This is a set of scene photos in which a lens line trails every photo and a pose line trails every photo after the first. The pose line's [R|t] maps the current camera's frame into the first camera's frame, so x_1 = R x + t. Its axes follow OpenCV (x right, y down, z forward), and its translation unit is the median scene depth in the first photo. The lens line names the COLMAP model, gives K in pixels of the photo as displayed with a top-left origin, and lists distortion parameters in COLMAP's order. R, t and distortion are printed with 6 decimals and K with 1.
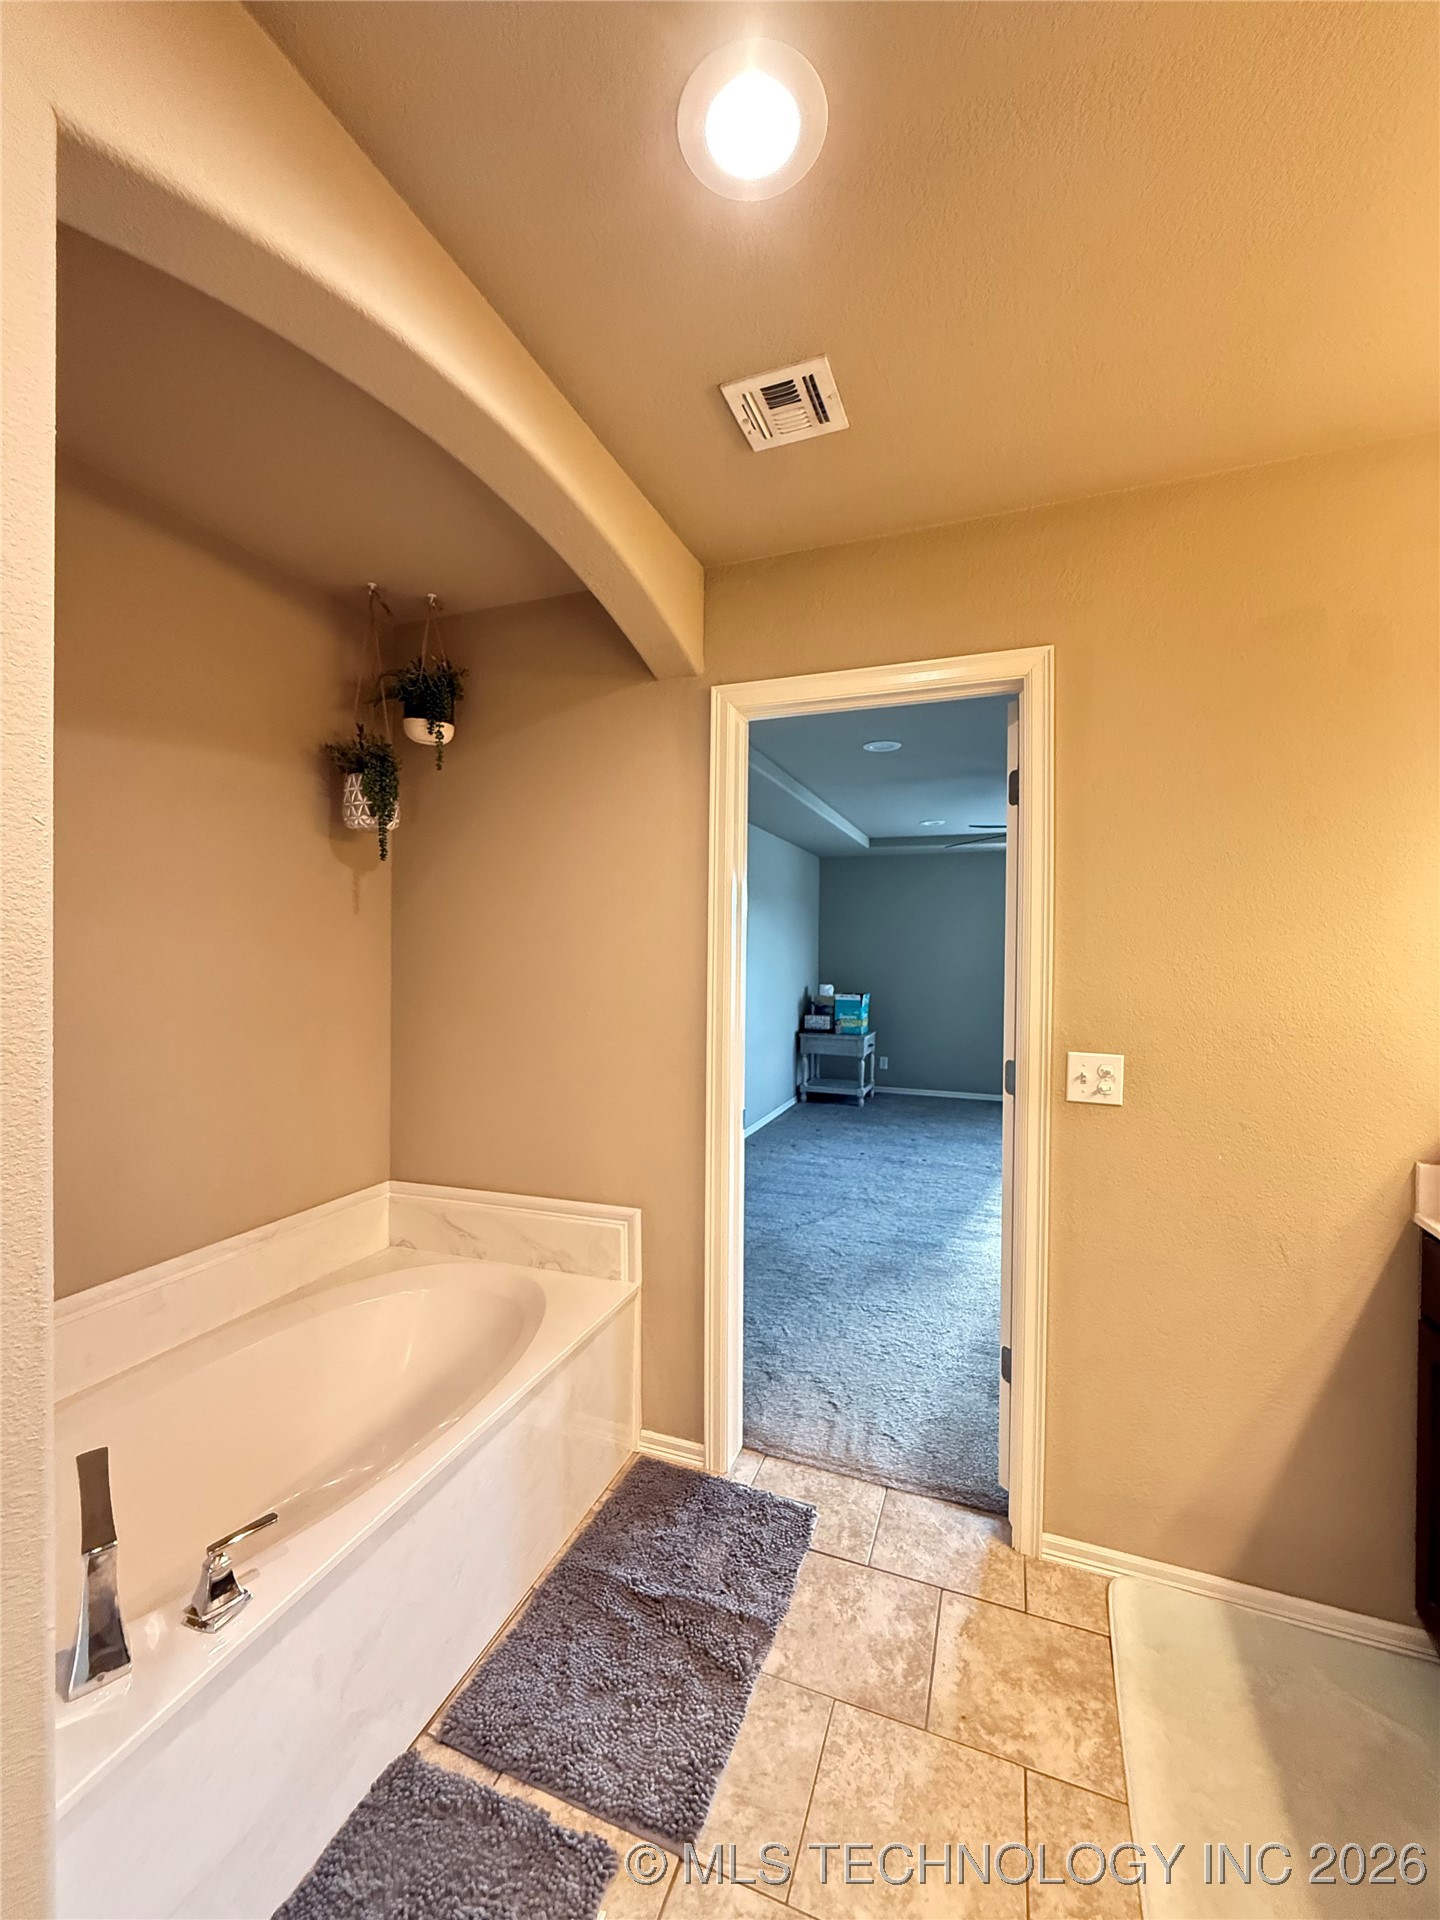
lens RADIAL K [[772.0, 0, 715.9], [0, 772.0, 953.9], [0, 0, 1]] dist [0.004421, -0.001607]
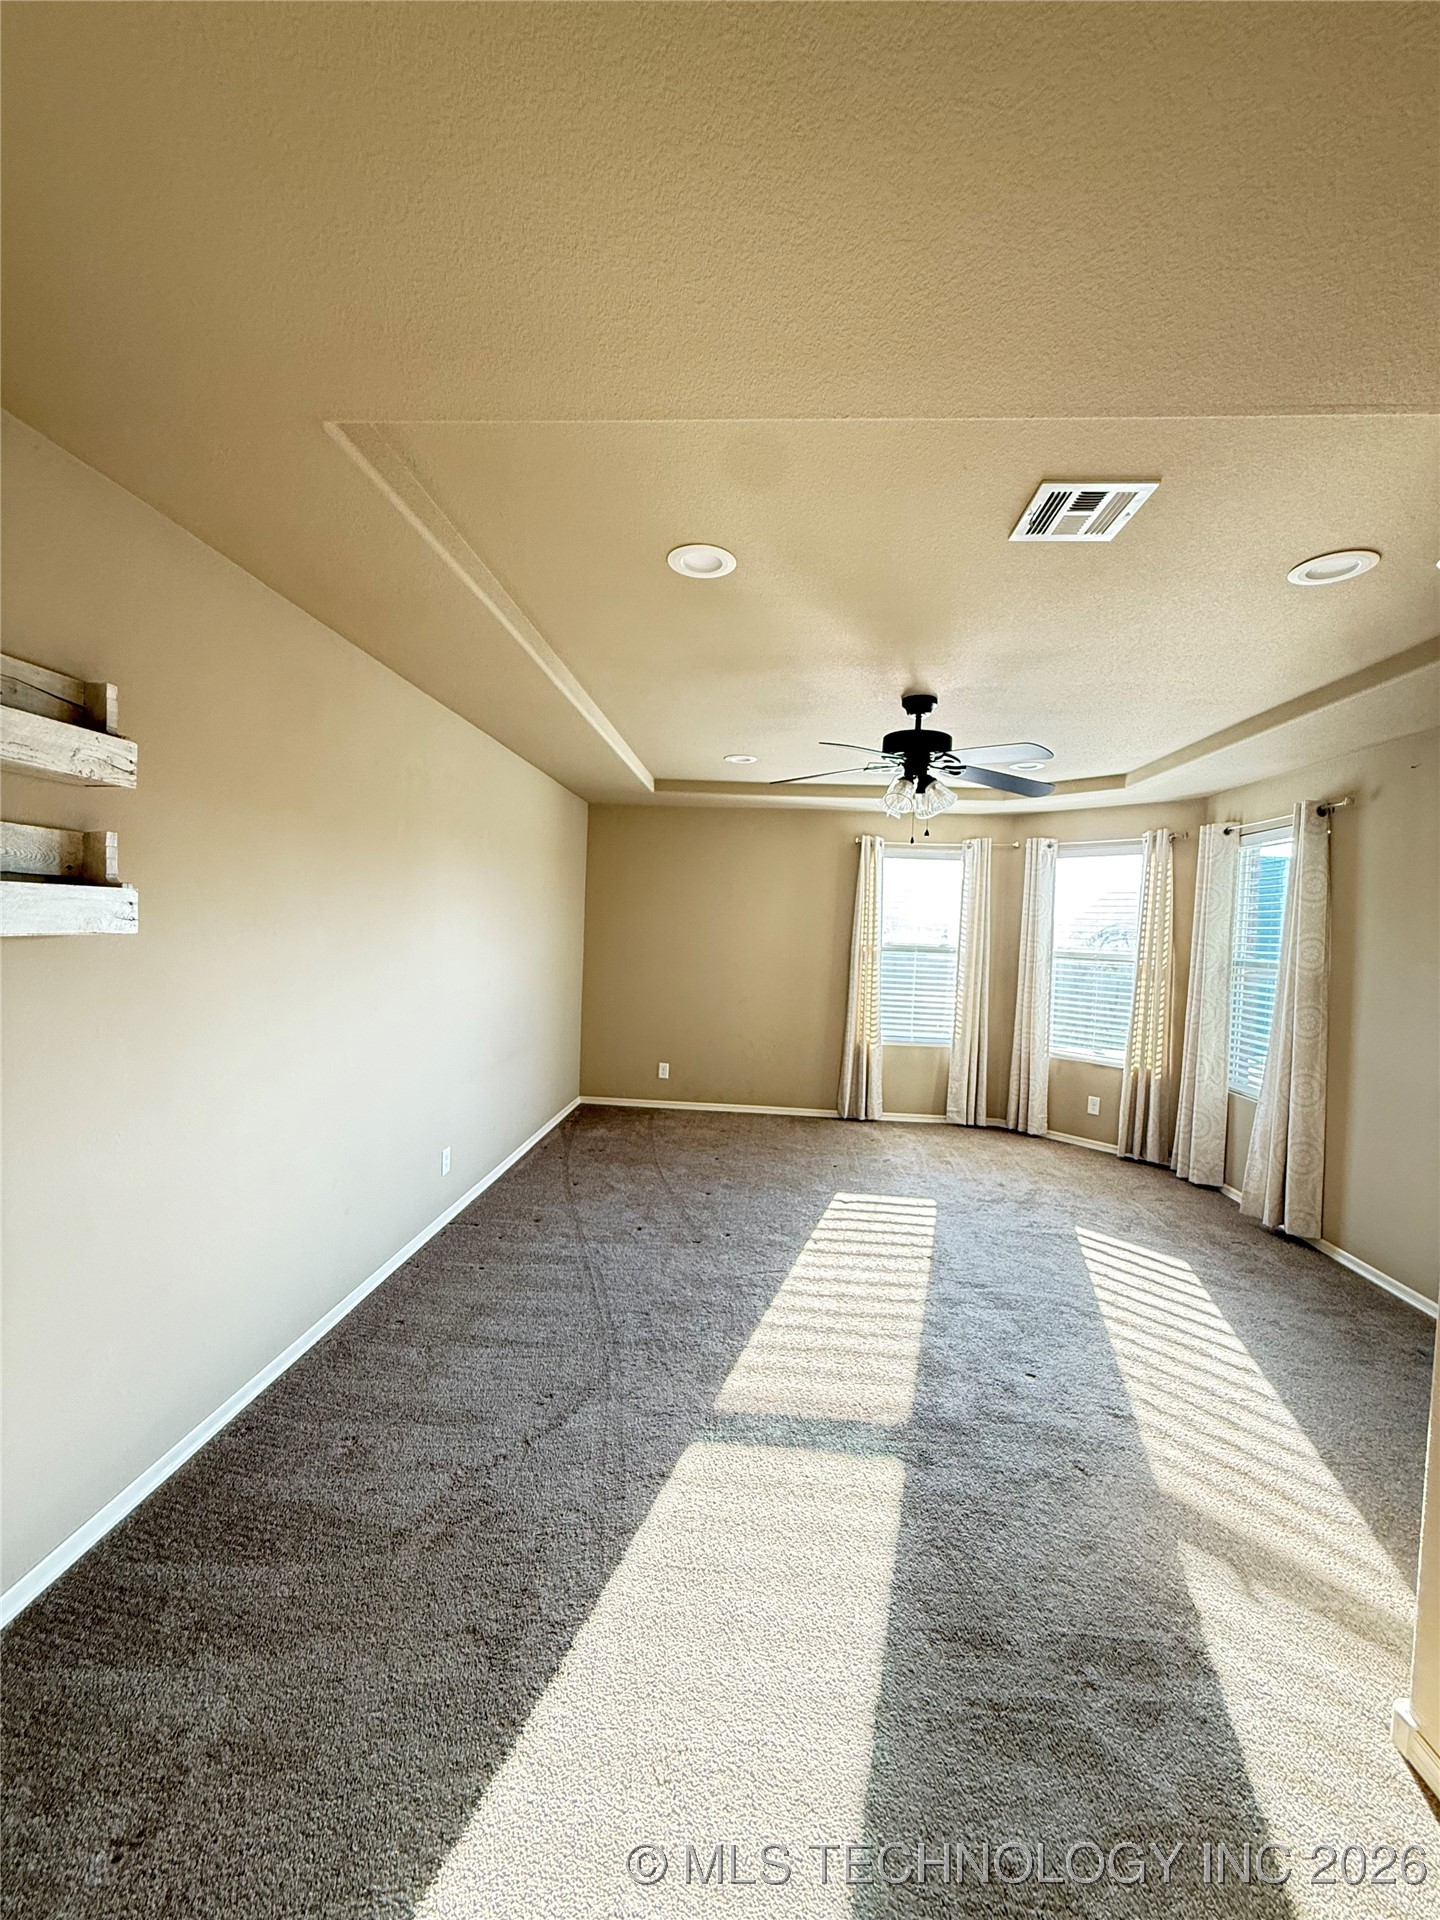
lens RADIAL K [[772.0, 0, 710.3], [0, 772.0, 960.6], [0, 0, 1]] dist [0.004421, -0.001607]
pose [[0.957470, 0.018843, 0.287918, 0.050143], [-0.030737, 0.998848, 0.036846, -0.002815], [-0.286892, -0.044129, 0.956946, 0.349947]]
